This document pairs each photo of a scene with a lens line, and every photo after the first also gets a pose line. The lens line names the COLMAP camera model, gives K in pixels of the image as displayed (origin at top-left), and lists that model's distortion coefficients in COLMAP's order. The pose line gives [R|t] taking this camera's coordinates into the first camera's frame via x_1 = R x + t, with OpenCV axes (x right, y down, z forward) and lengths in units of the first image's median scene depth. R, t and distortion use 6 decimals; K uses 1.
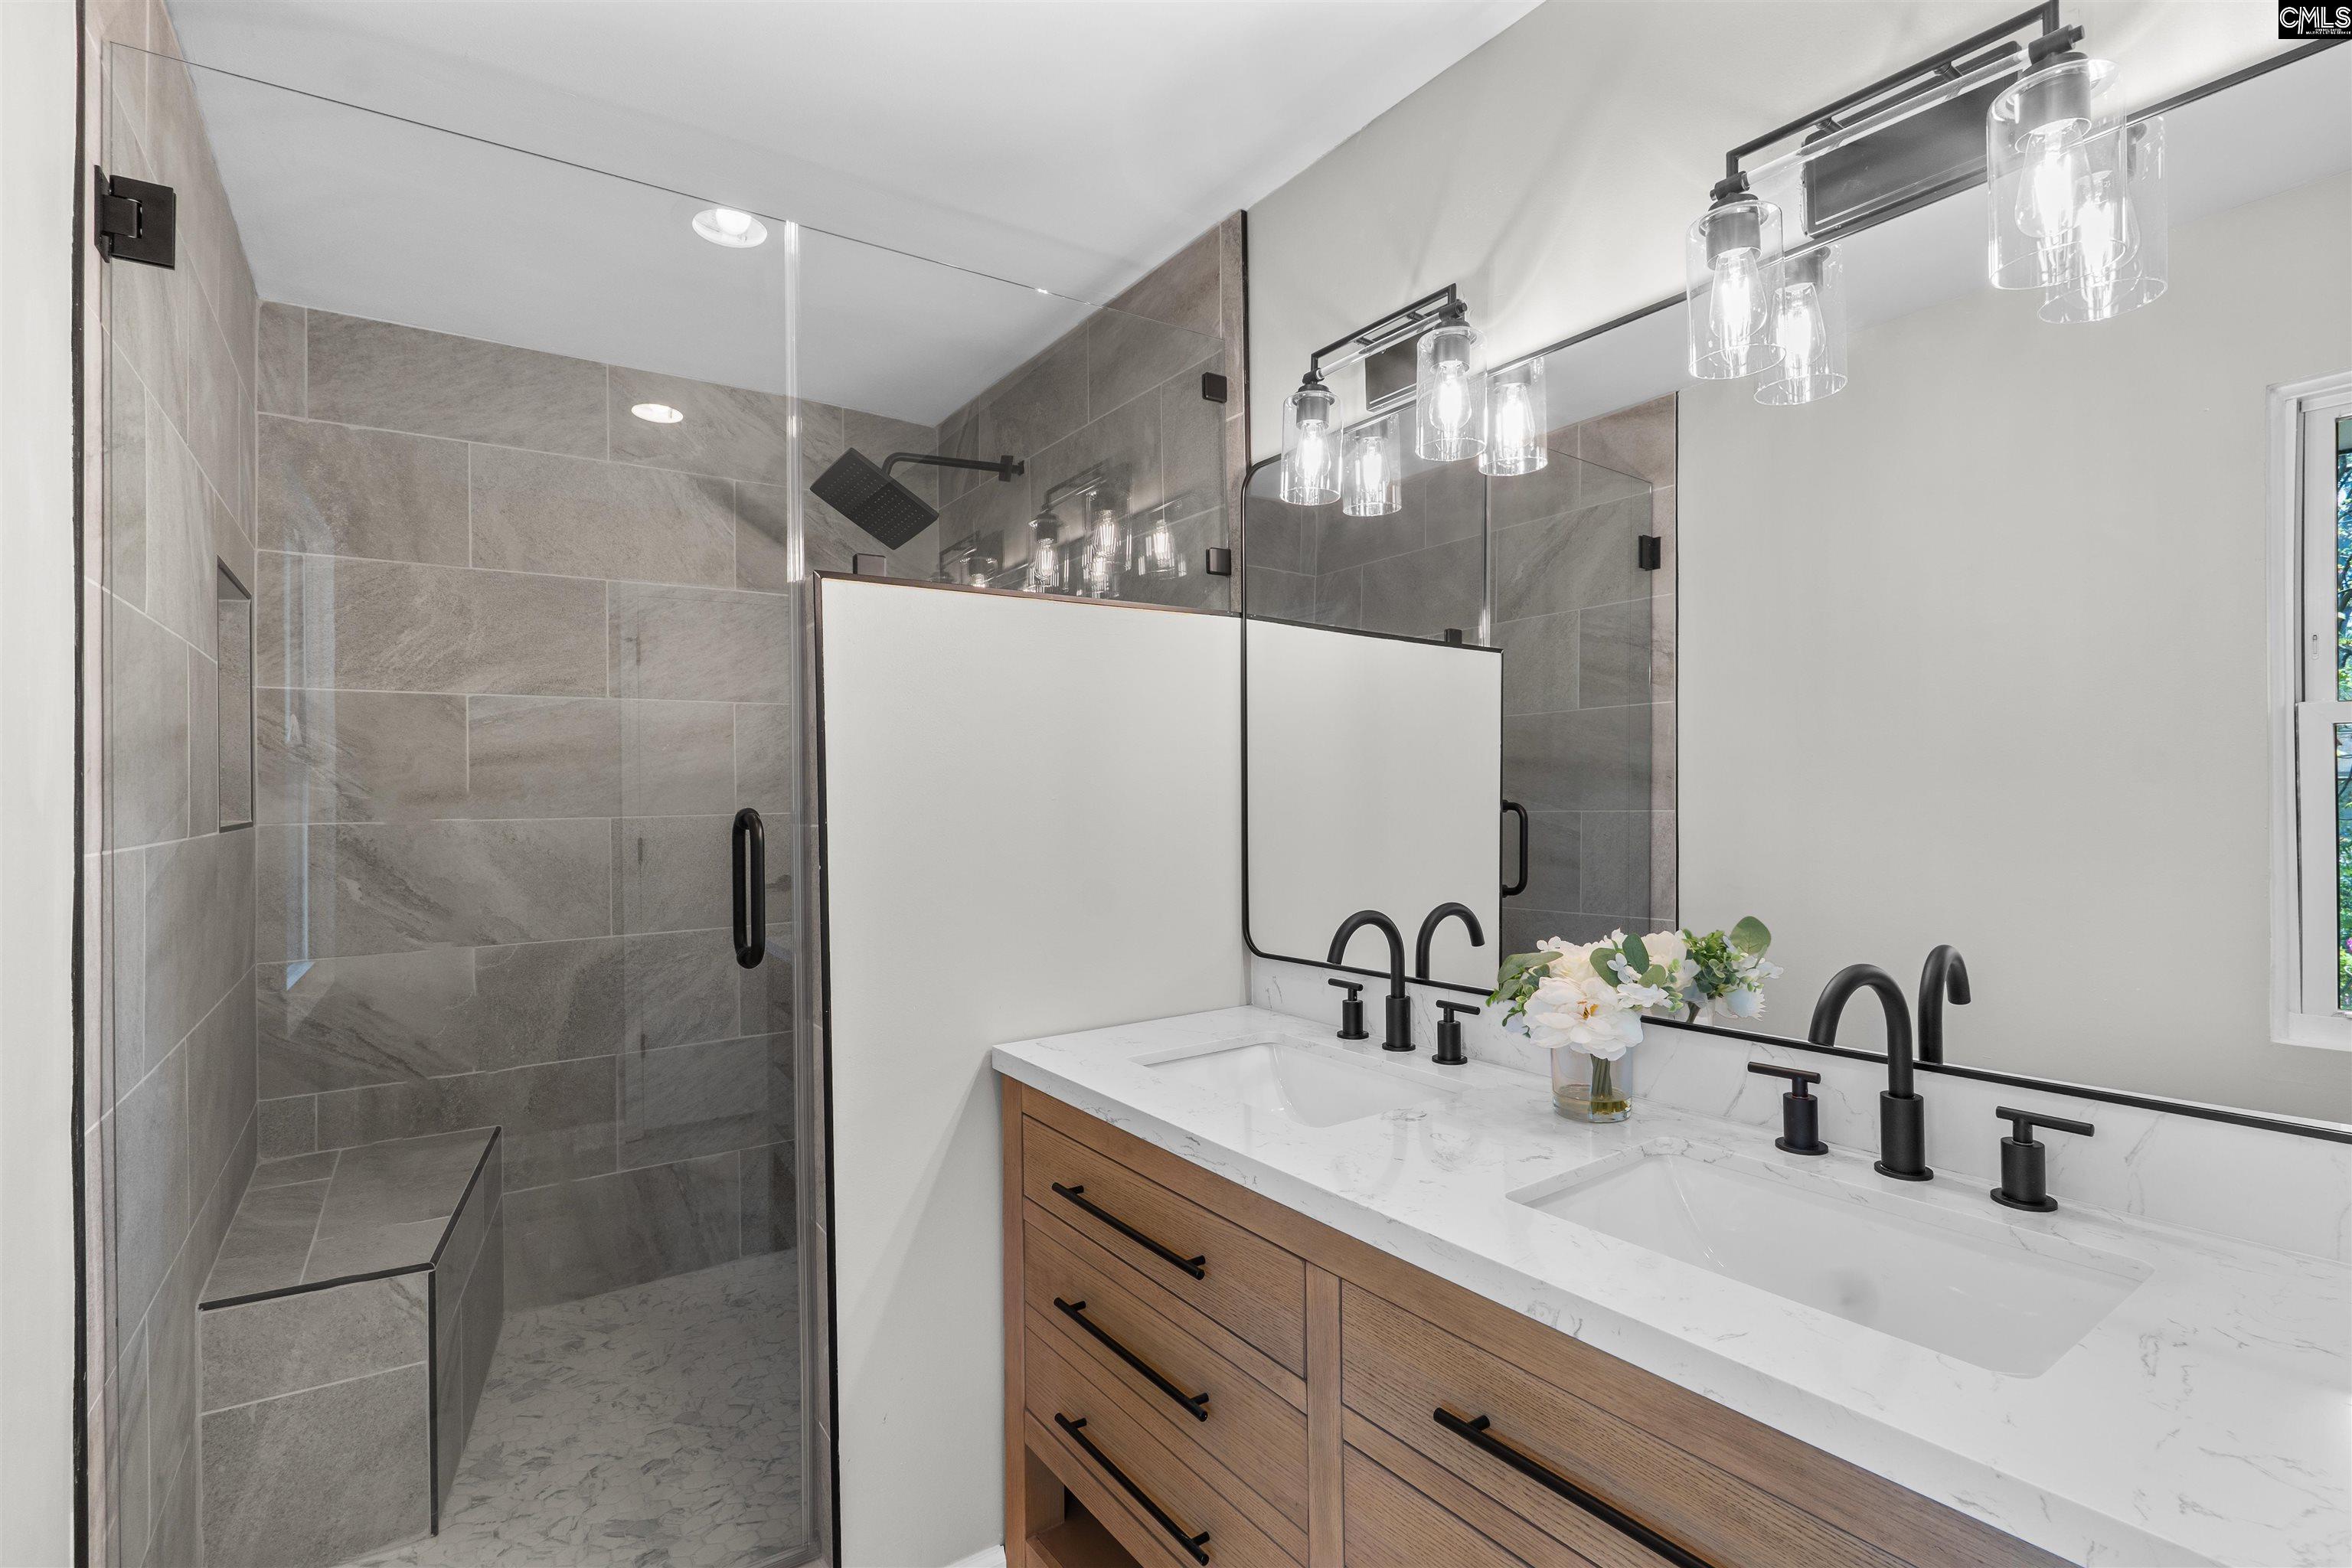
lens RADIAL K [[1095.5, 0, 1187.9], [0, 1095.5, 792.3], [0, 0, 1]] dist [-0.011049, 0.003773]
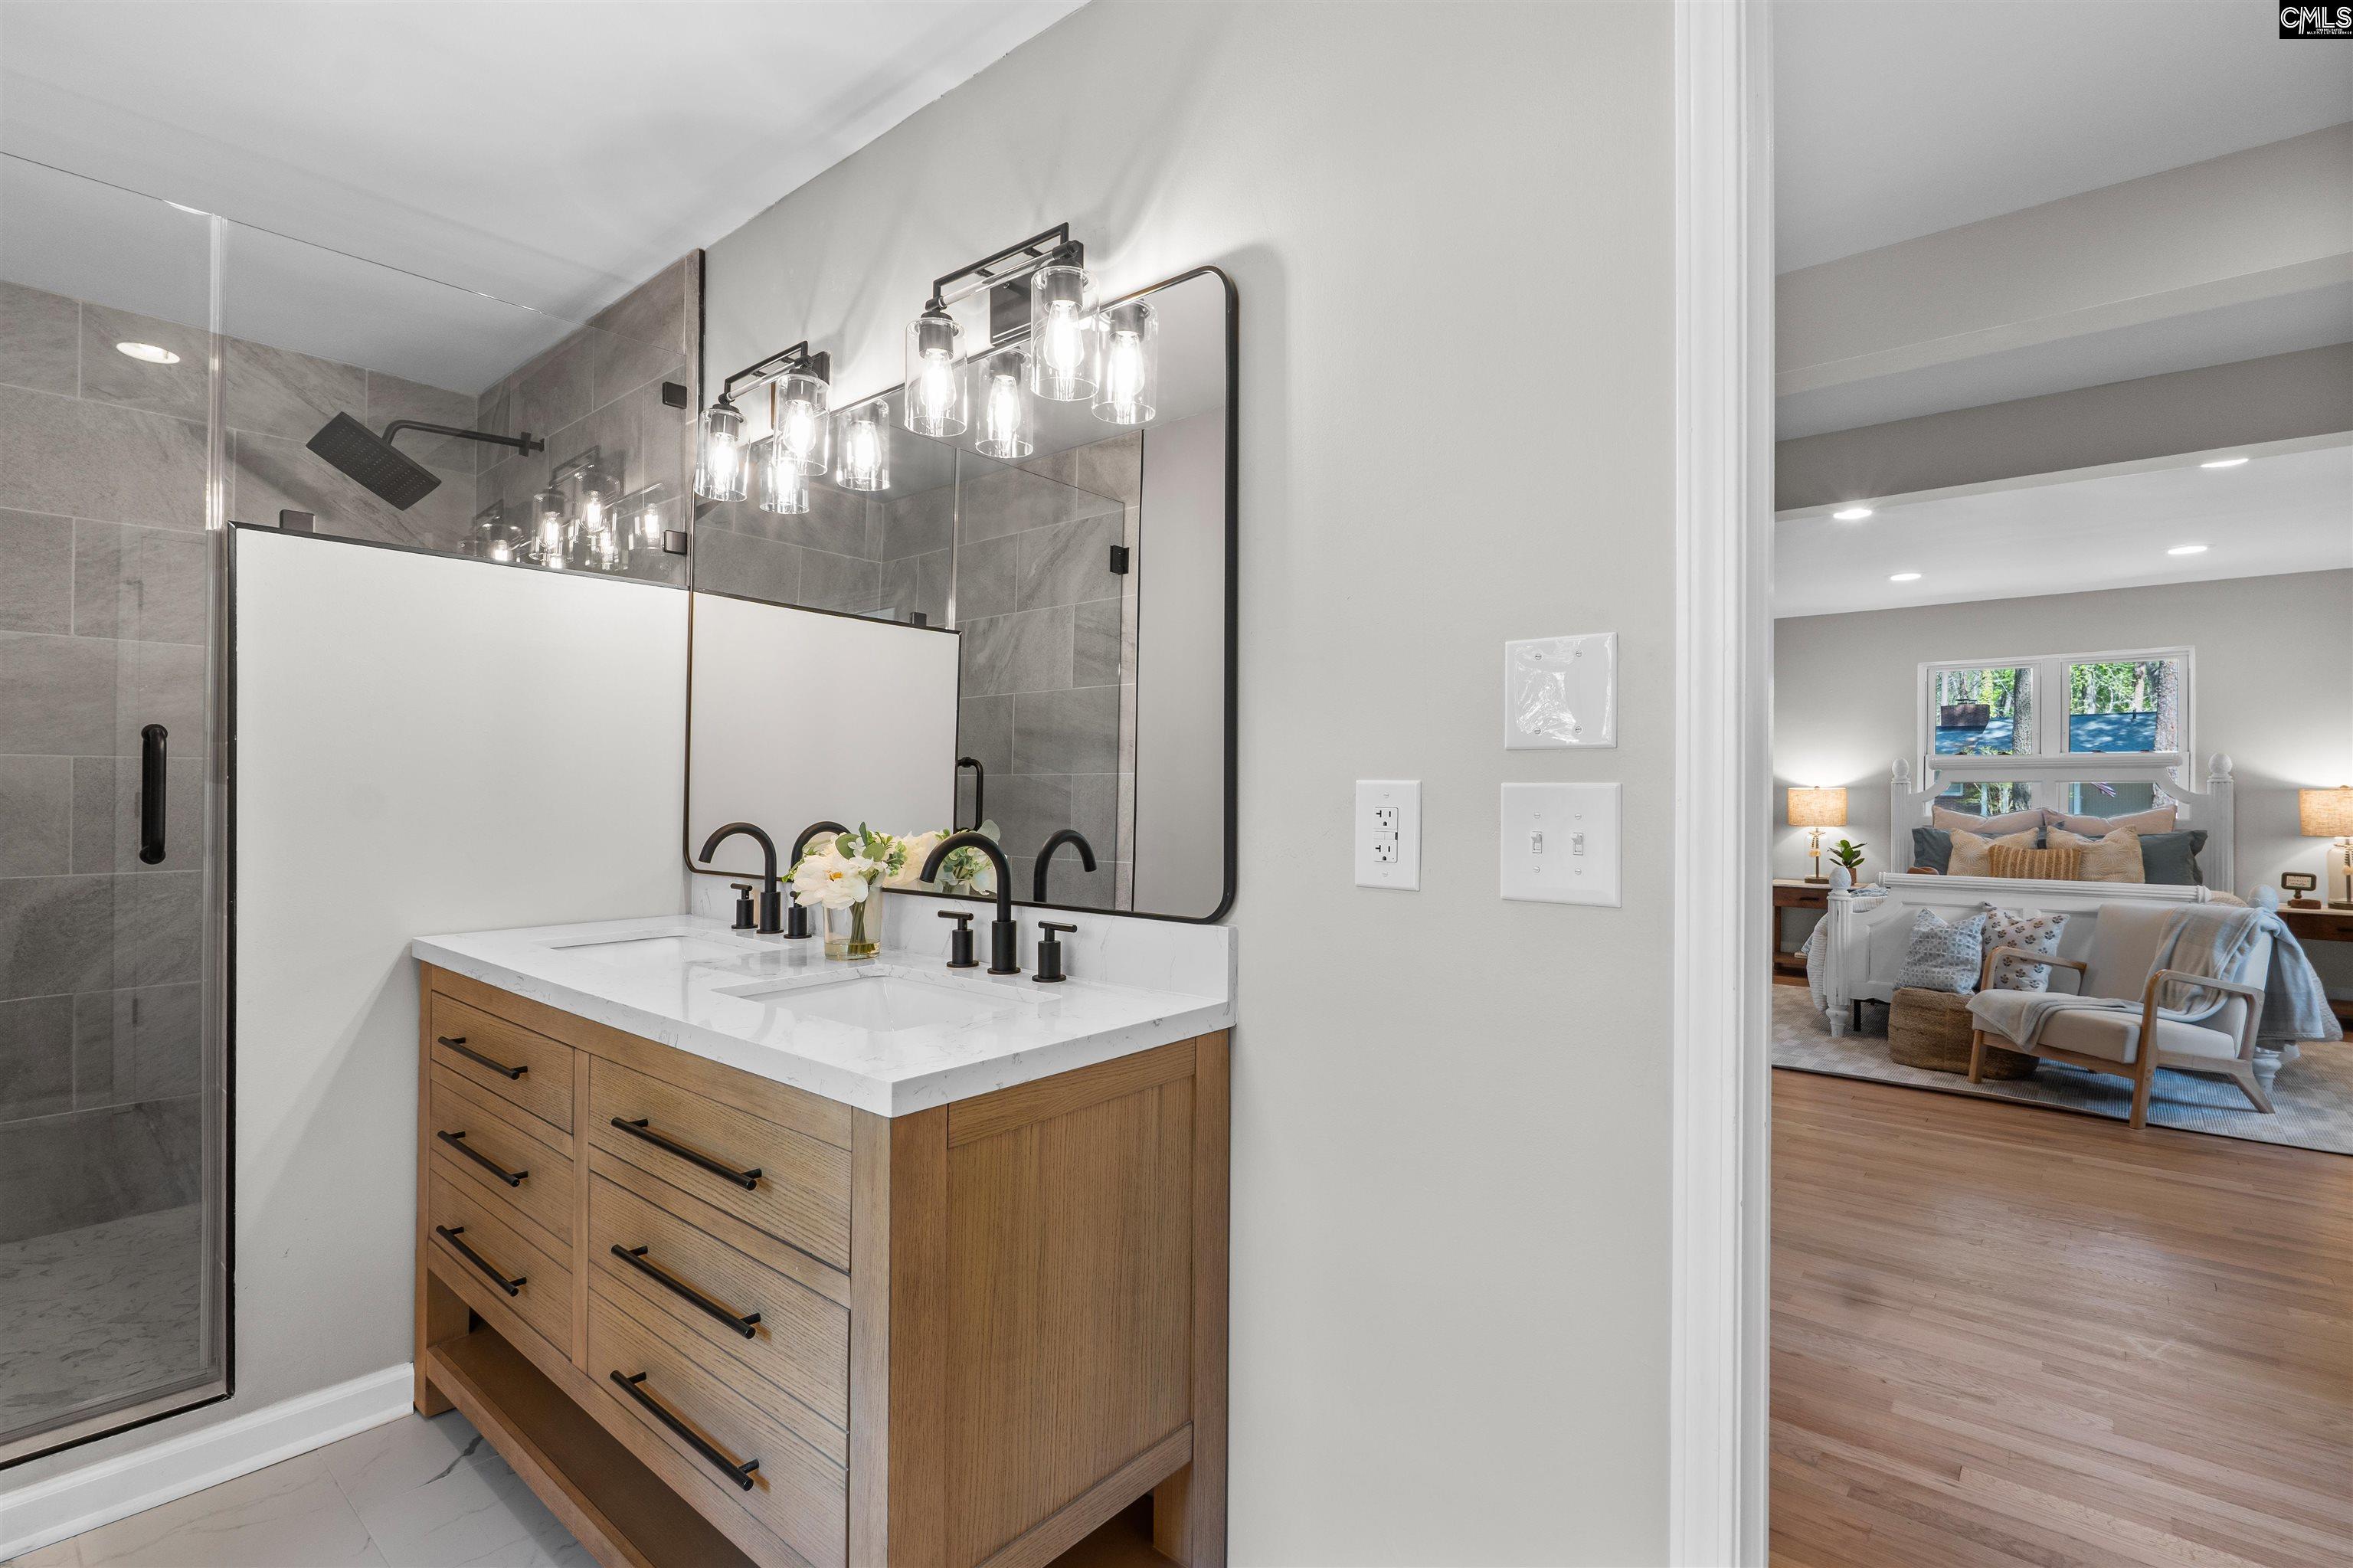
lens RADIAL K [[1096.0, 0, 1173.1], [0, 1096.0, 781.1], [0, 0, 1]] dist [-0.011049, 0.003773]
pose [[0.968379, 0.017822, 0.248846, 0.221228], [-0.016942, 0.999840, -0.005677, 0.038892], [-0.248908, 0.001282, 0.968526, -0.237209]]
